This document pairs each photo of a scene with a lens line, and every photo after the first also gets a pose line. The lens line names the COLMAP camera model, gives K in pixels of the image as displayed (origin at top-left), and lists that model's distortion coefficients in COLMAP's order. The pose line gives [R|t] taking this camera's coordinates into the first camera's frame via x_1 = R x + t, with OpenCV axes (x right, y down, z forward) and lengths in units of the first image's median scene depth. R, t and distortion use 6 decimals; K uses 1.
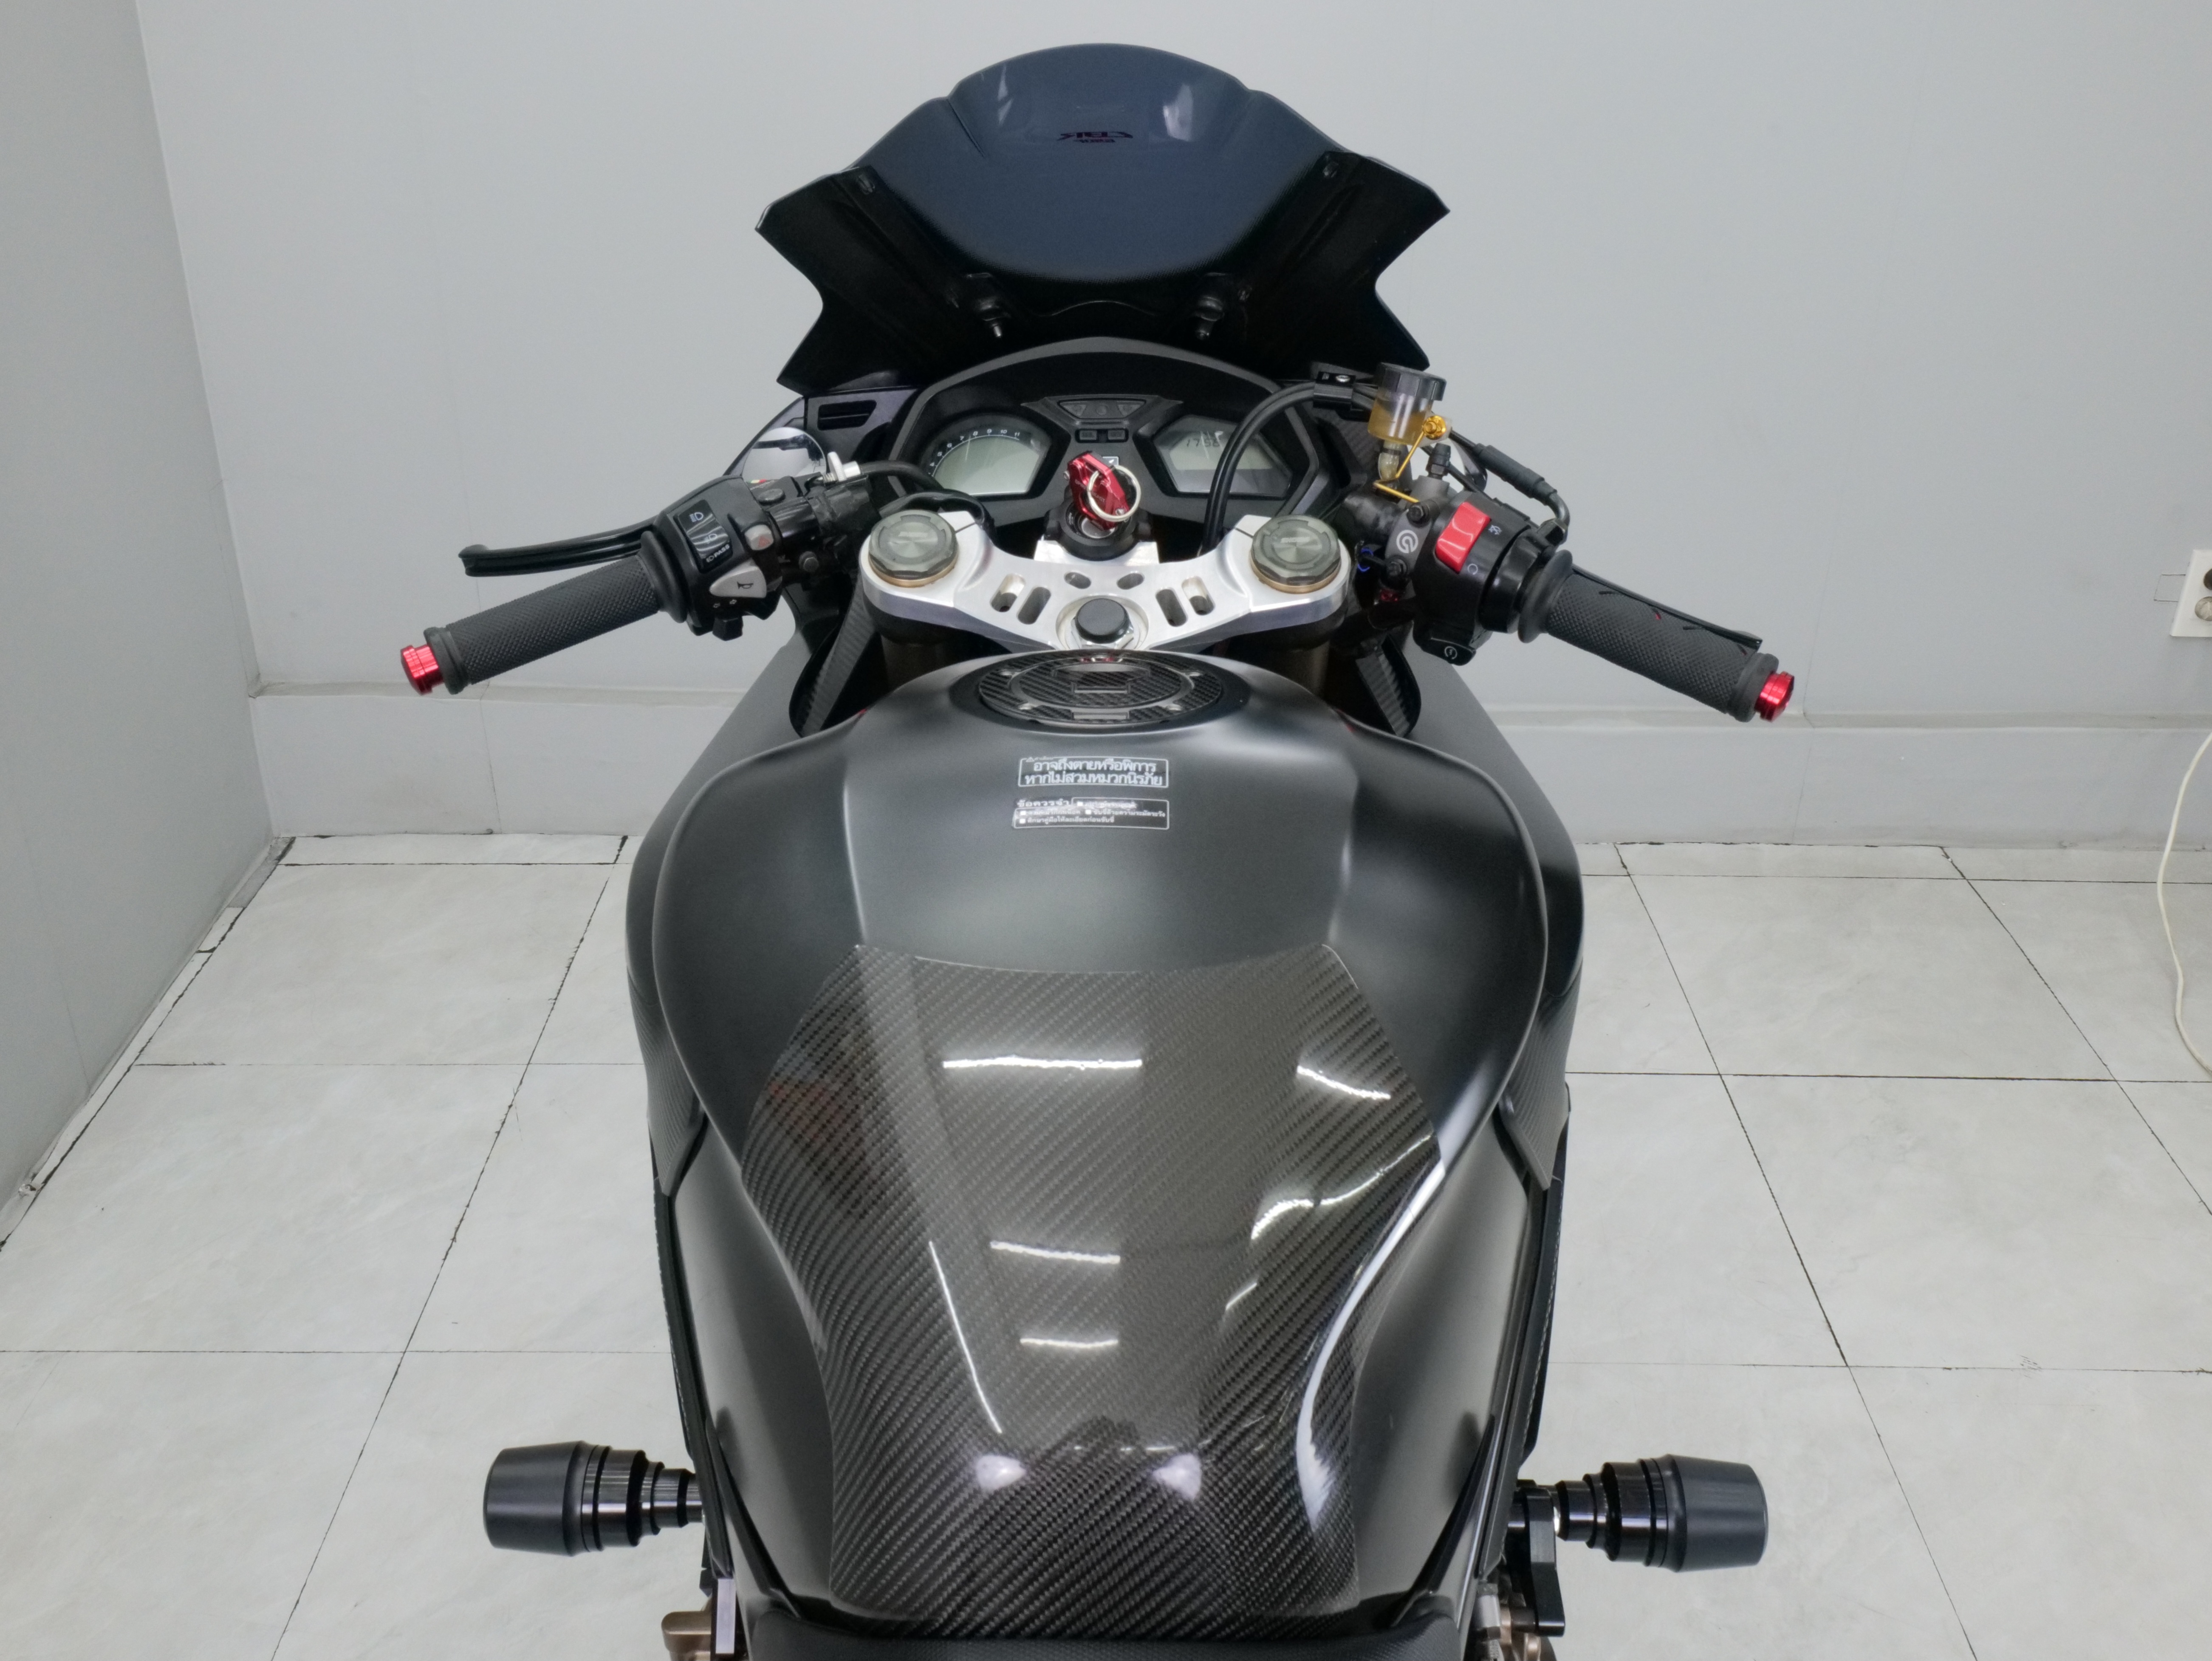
lens RADIAL K [[2001.1, 0, 1106.0], [0, 2001.1, 830.5], [0, 0, 1]] dist [0.005685, 0.003531]
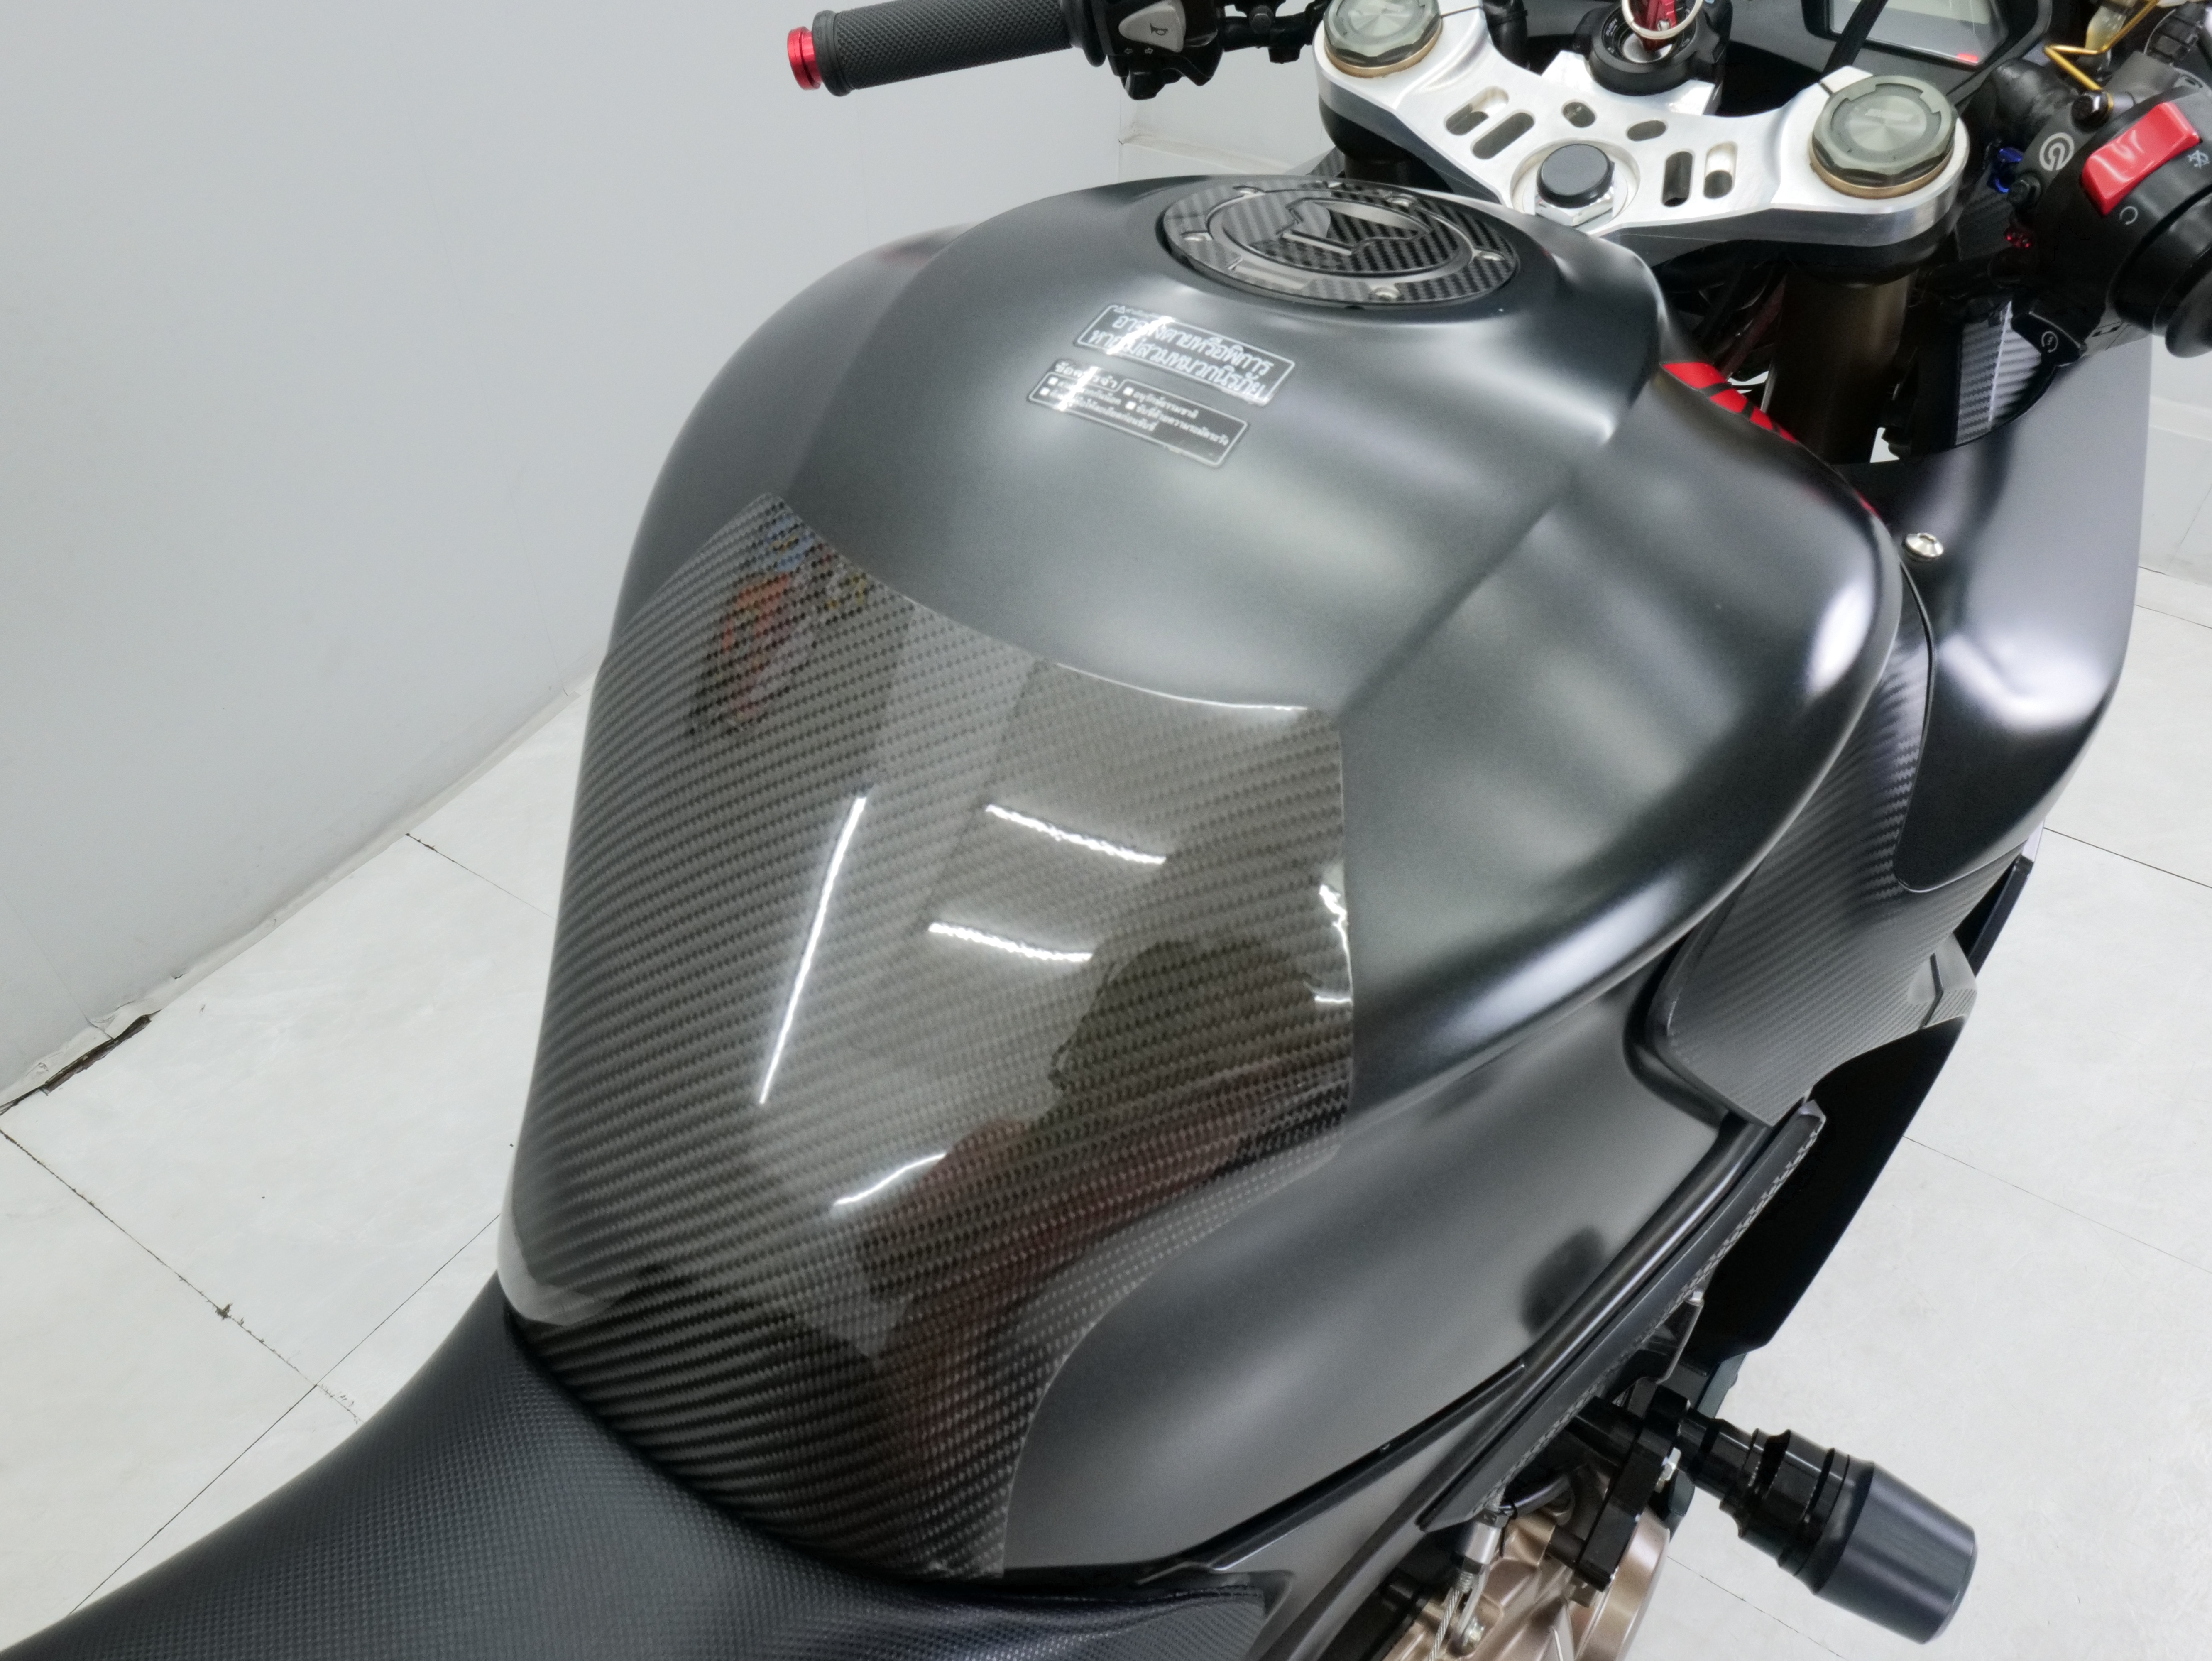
lens RADIAL K [[1636.2, 0, 1106.0], [0, 1636.2, 830.5], [0, 0, 1]] dist [-0.004239, 0.001207]
pose [[0.832034, 0.382243, -0.402008, 0.189543], [-0.251597, 0.905906, 0.340637, -0.047579], [0.494387, -0.182277, 0.849915, 0.355663]]
